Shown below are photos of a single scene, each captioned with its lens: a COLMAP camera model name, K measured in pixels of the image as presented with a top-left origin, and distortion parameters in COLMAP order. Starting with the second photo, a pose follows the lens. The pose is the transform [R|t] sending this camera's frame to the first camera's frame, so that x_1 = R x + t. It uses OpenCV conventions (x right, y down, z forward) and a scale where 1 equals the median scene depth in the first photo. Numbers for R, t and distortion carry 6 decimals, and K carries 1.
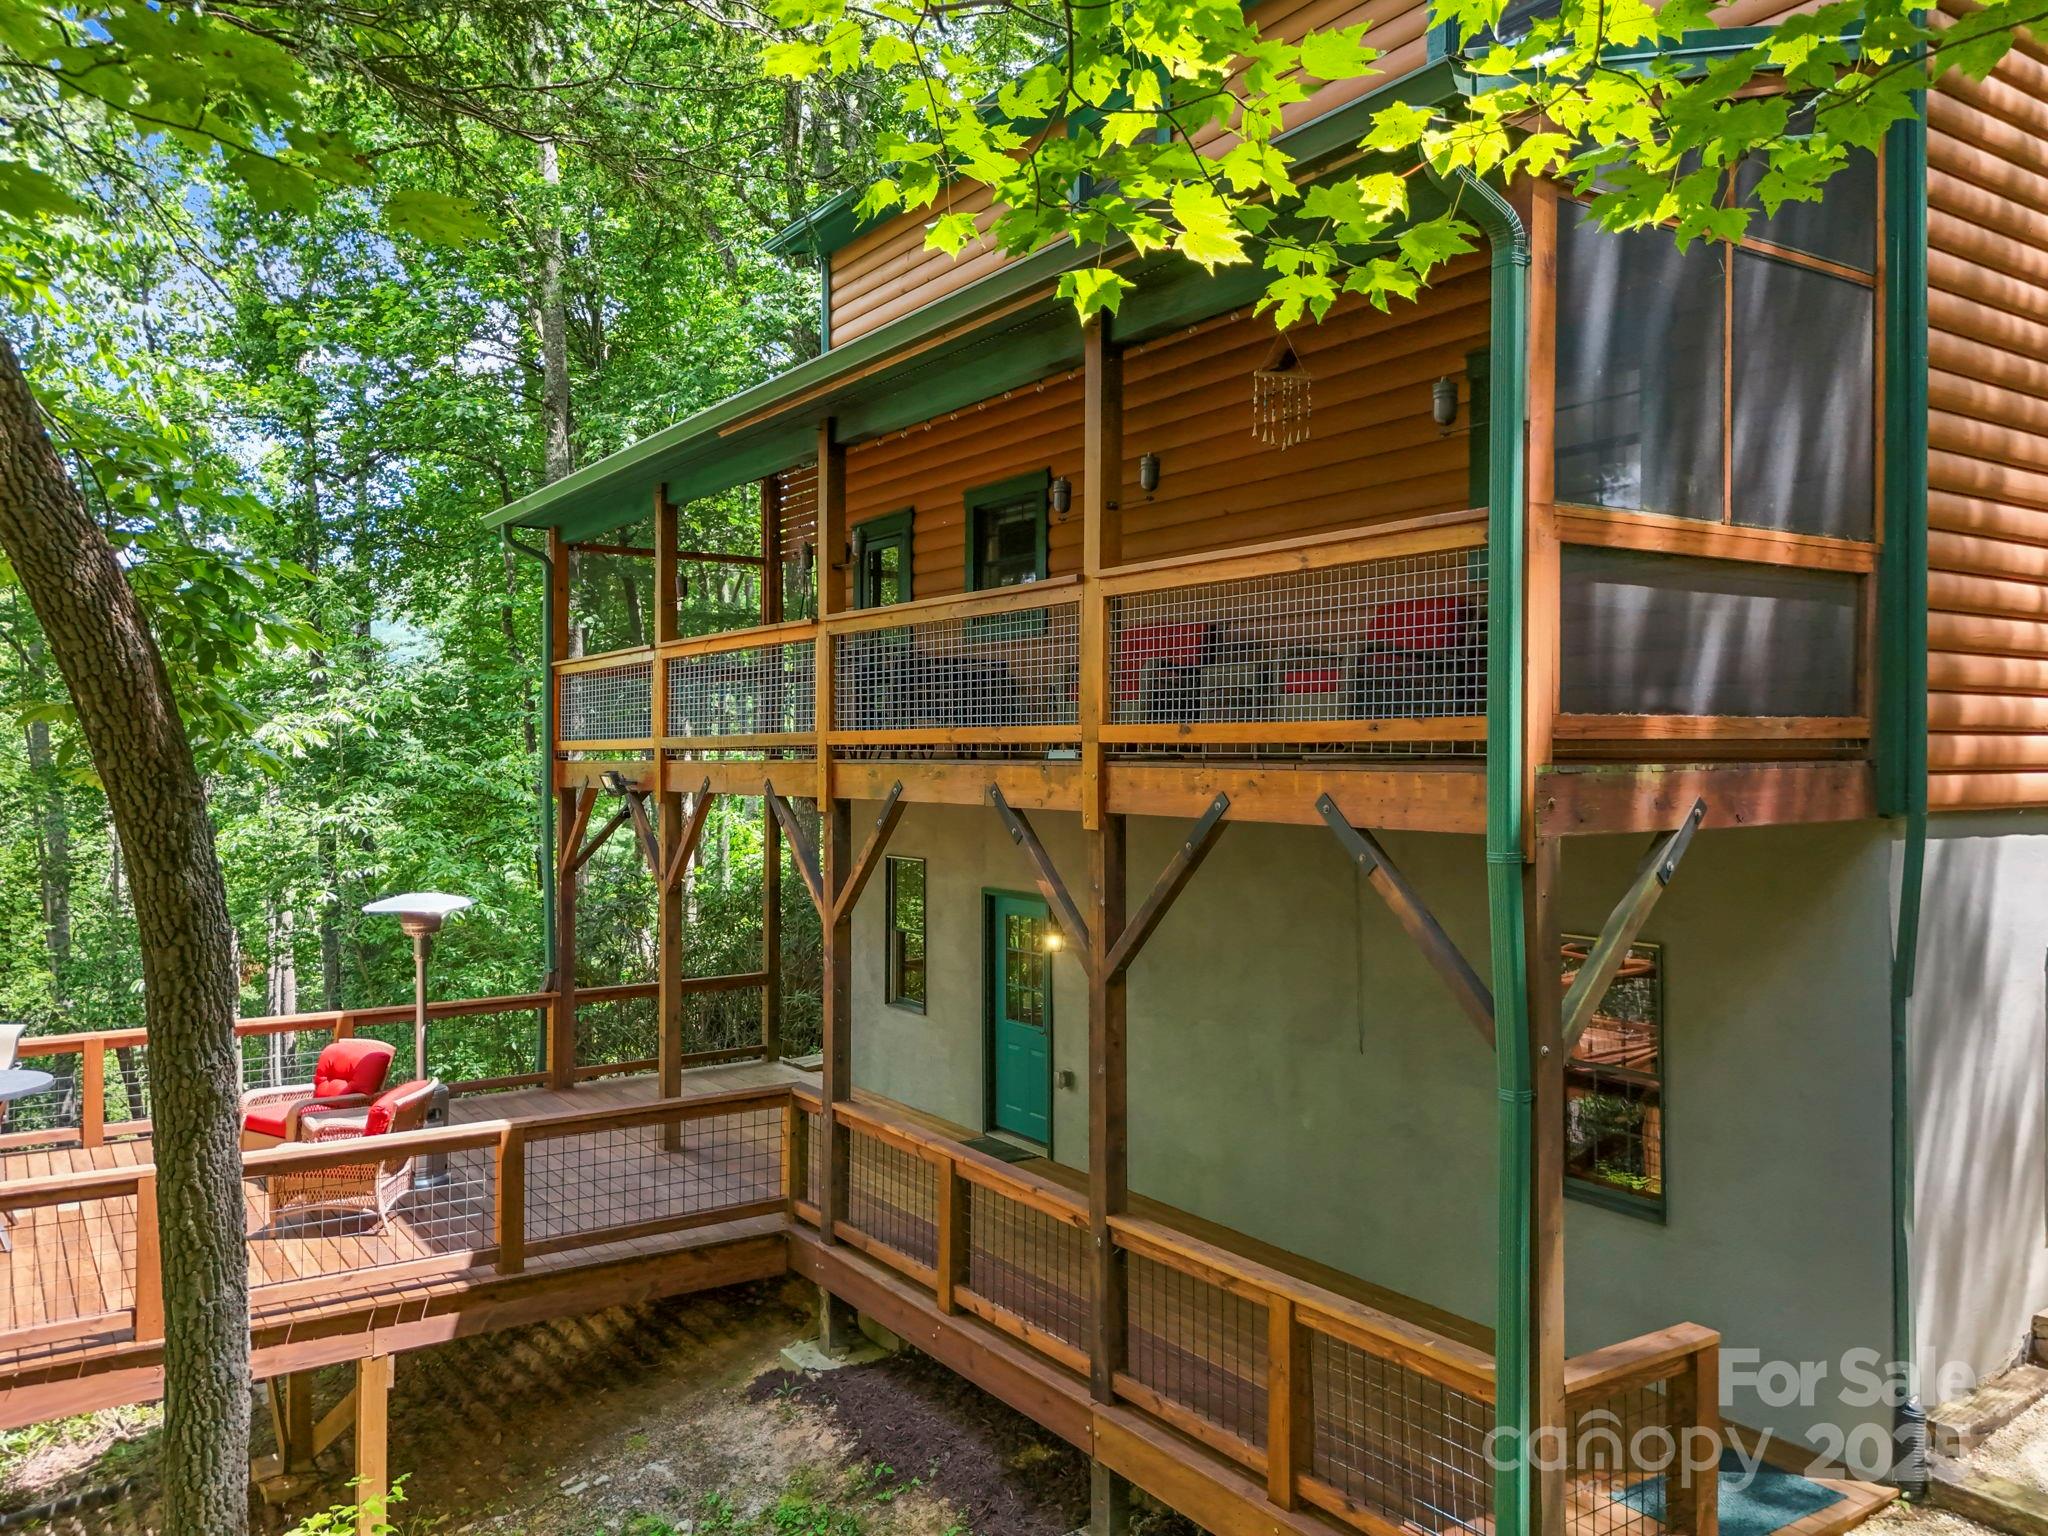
lens RADIAL K [[1571.0, 0, 1025.1], [0, 1571.0, 772.8], [0, 0, 1]] dist [0.024398, -0.007718]
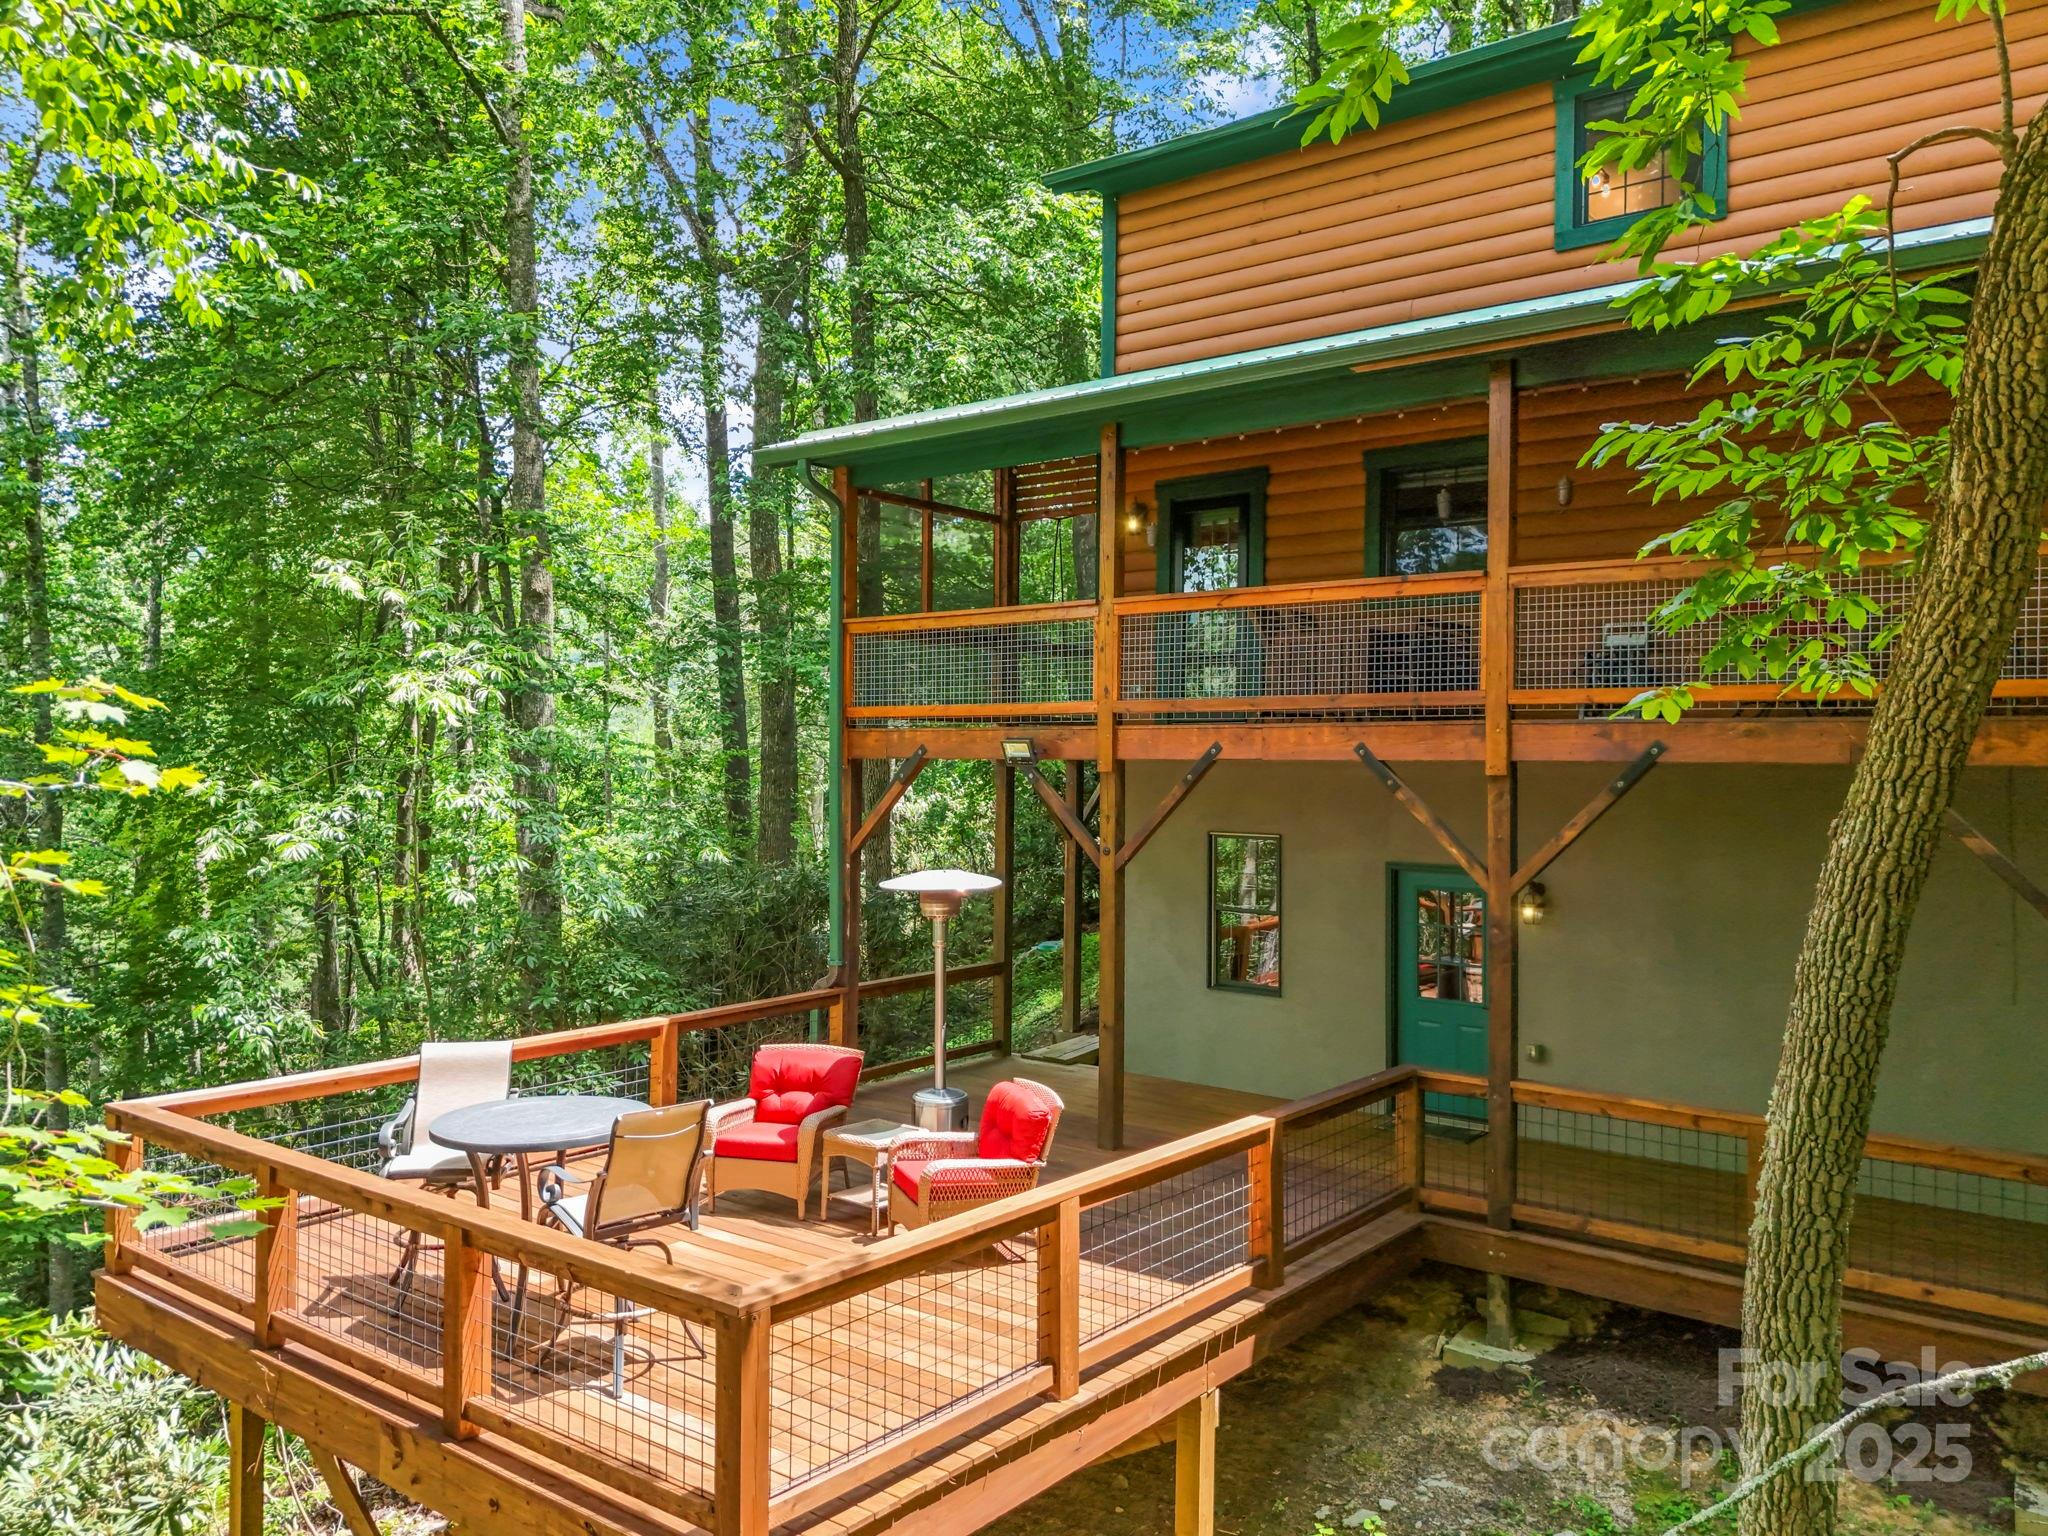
lens RADIAL K [[1571.0, 0, 1023.0], [0, 1571.0, 763.9], [0, 0, 1]] dist [0.024398, -0.007718]
pose [[0.953677, 0.007135, 0.300747, -0.687656], [-0.005479, 0.999965, -0.006351, 0.026121], [-0.300782, 0.004409, 0.953683, 0.179452]]
